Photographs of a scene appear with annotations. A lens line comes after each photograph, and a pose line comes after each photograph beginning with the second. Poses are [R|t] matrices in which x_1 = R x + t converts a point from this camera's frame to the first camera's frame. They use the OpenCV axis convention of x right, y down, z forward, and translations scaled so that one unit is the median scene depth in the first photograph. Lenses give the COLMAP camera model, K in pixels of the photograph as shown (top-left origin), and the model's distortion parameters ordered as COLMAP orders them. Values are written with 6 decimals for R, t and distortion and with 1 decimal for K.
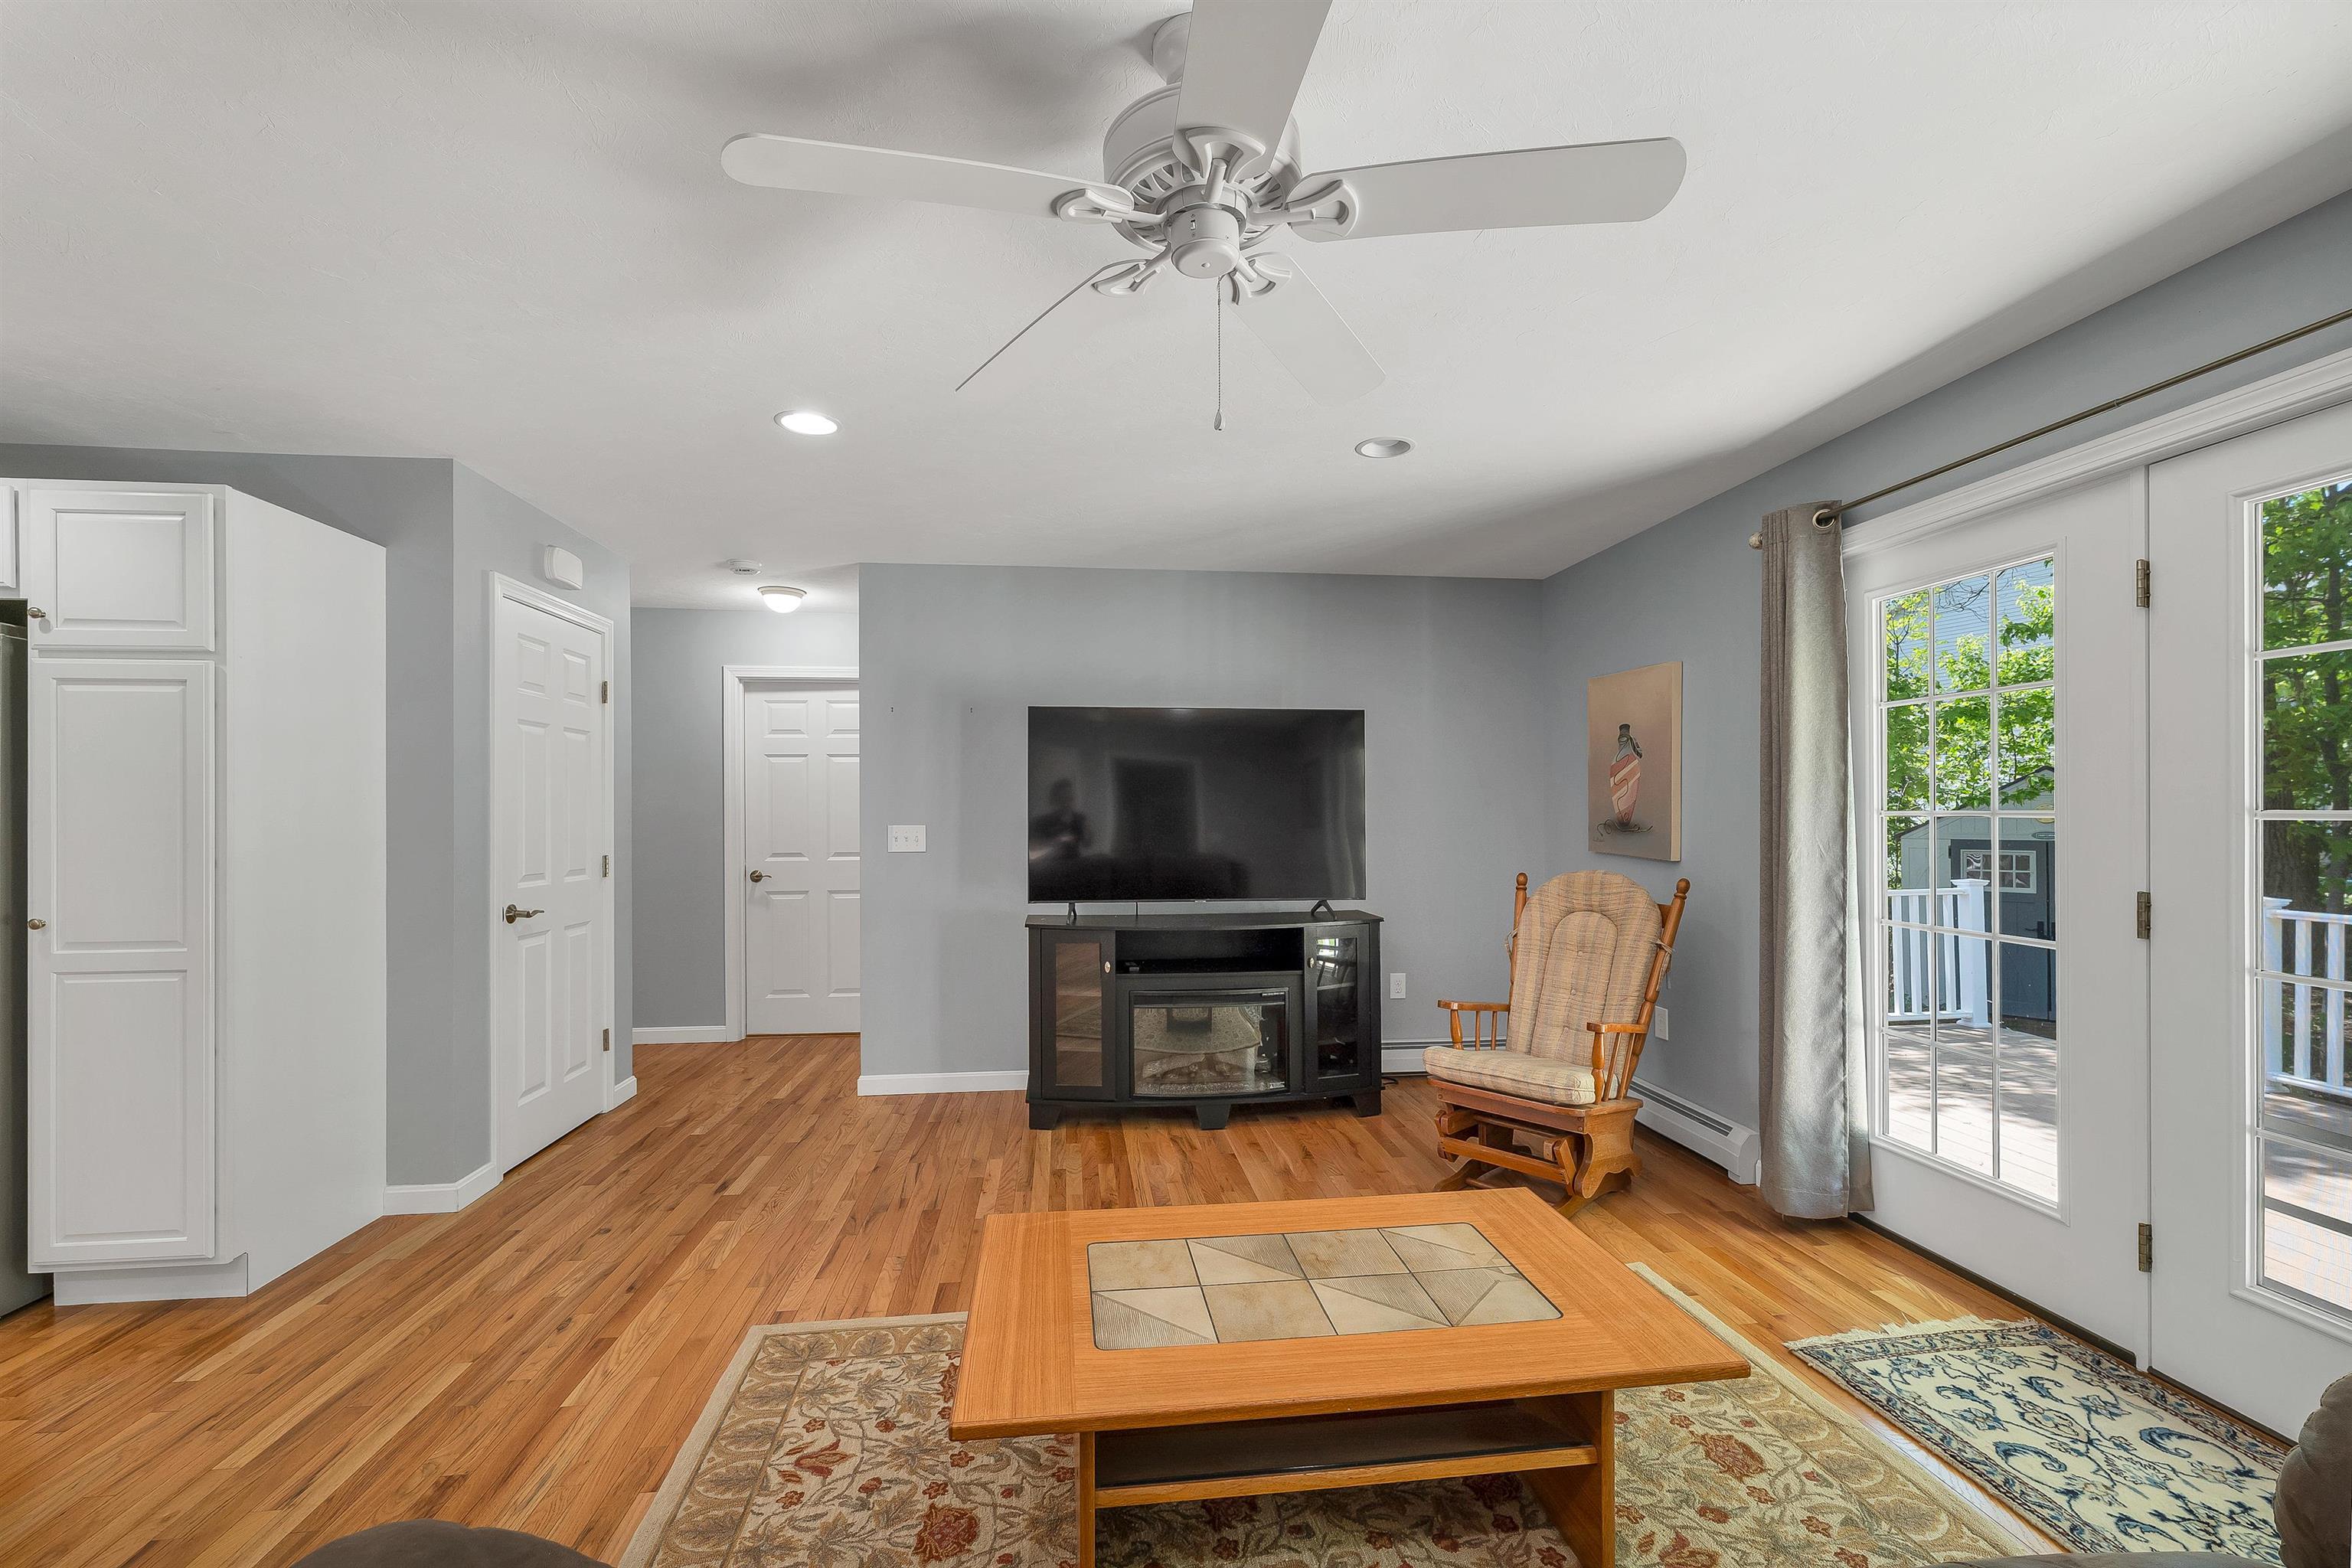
lens RADIAL K [[992.6, 0, 1180.4], [0, 992.6, 807.8], [0, 0, 1]] dist [0.000567, 0.000295]
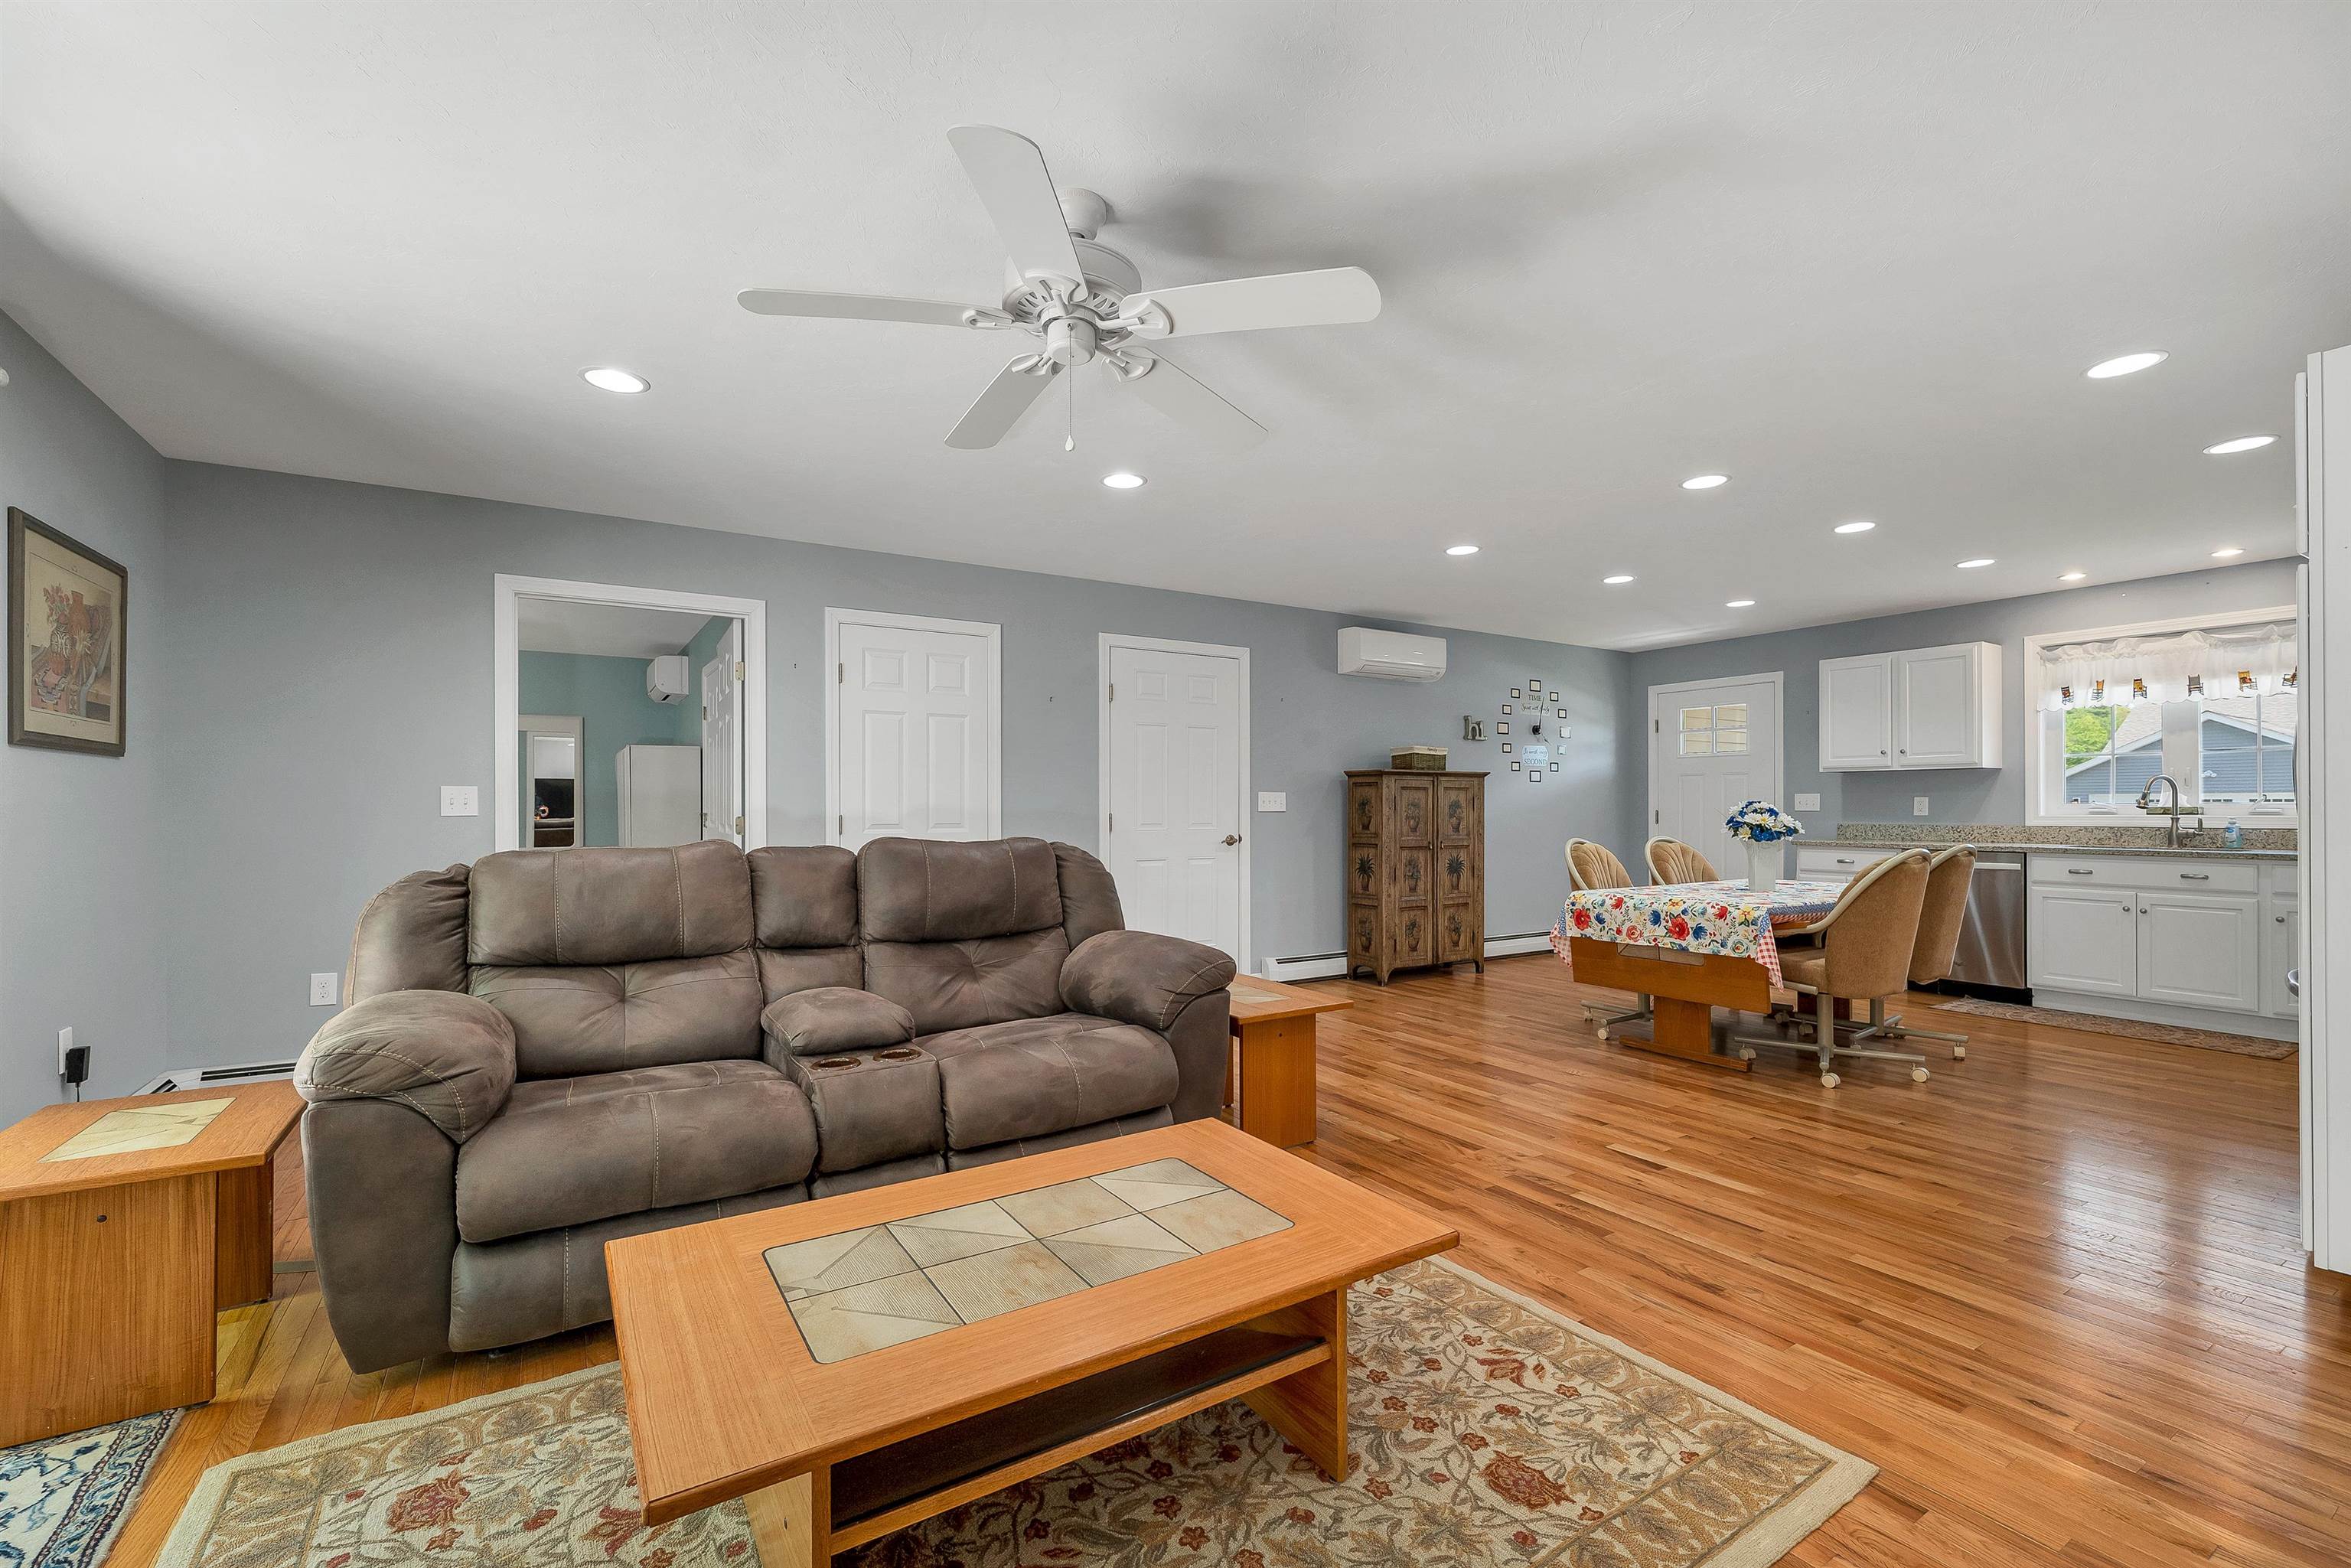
lens RADIAL K [[992.2, 0, 1179.9], [0, 992.2, 807.7], [0, 0, 1]] dist [0.000567, 0.000295]
pose [[-0.903262, 0.004333, -0.429067, 0.353199], [0.006201, 0.999976, -0.002956, 0.073930], [0.429044, -0.005331, -0.903268, 1.666707]]
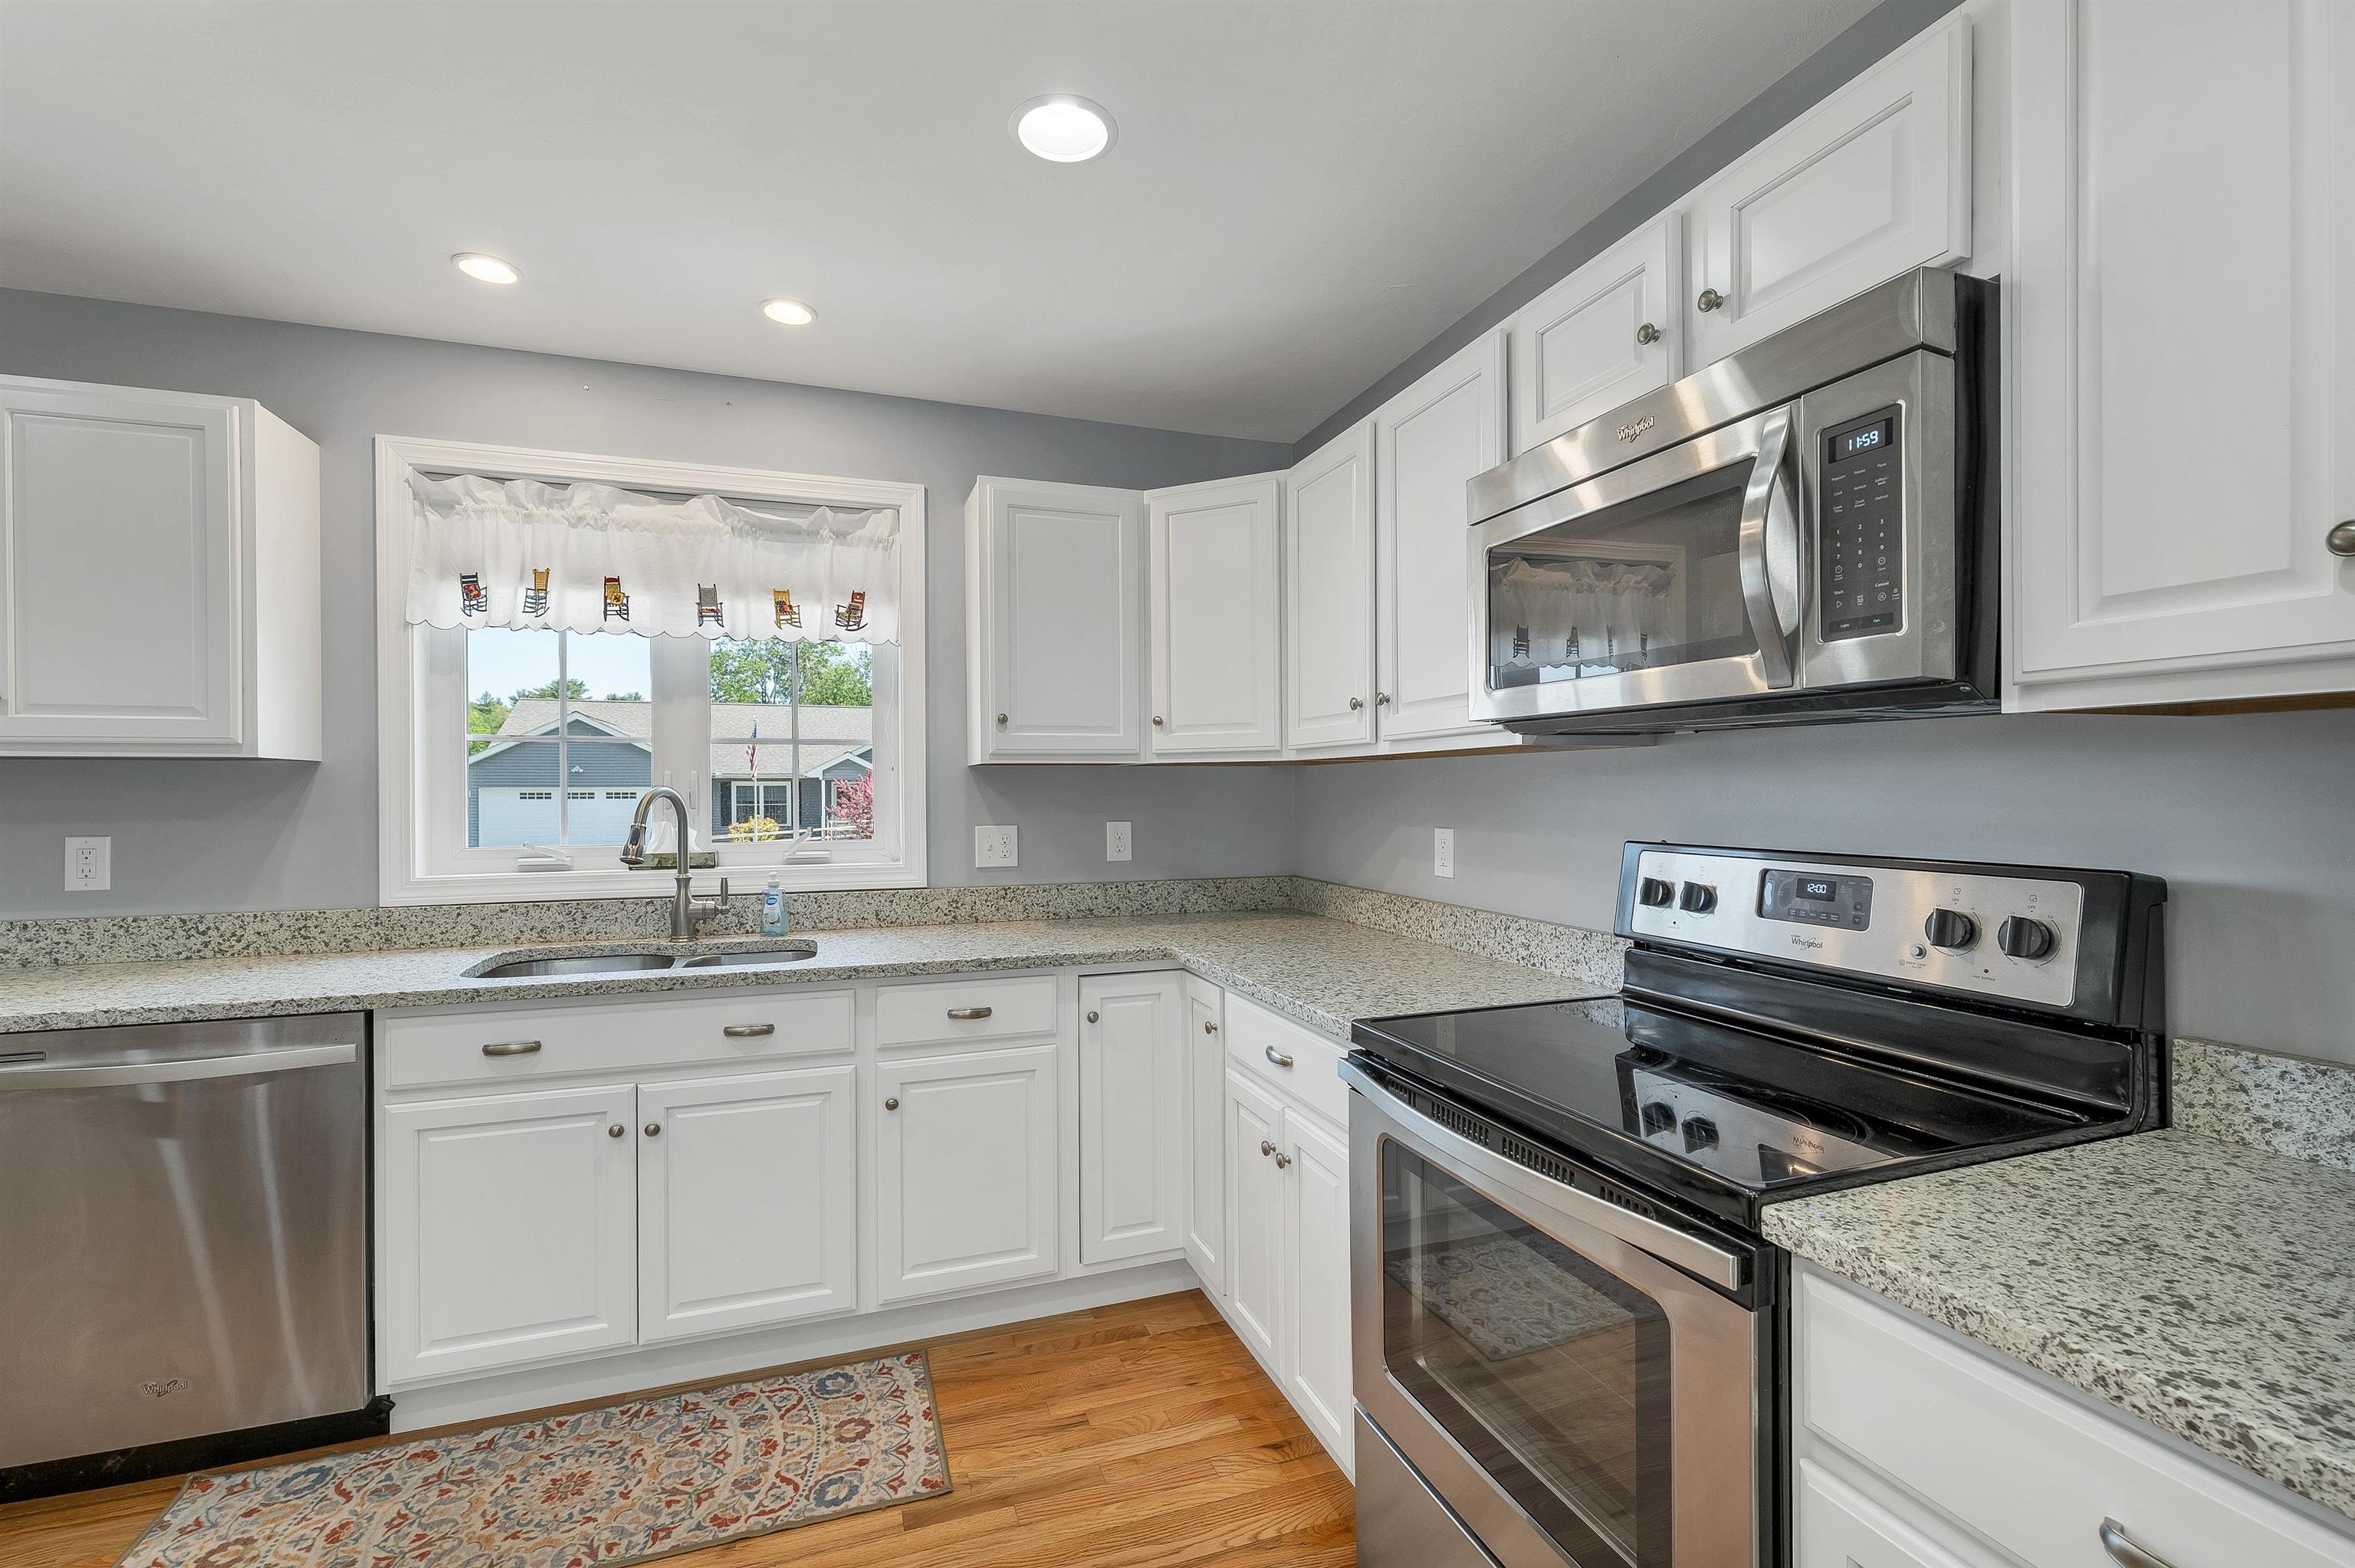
lens RADIAL K [[1002.8, 0, 1176.5], [0, 1002.8, 790.0], [0, 0, 1]] dist [-0.000898, -0.000024]
pose [[0.221261, 0.001202, -0.975214, -1.777074], [0.009366, 0.999951, 0.003357, 0.001163], [0.975170, -0.009877, 0.221238, 0.755398]]
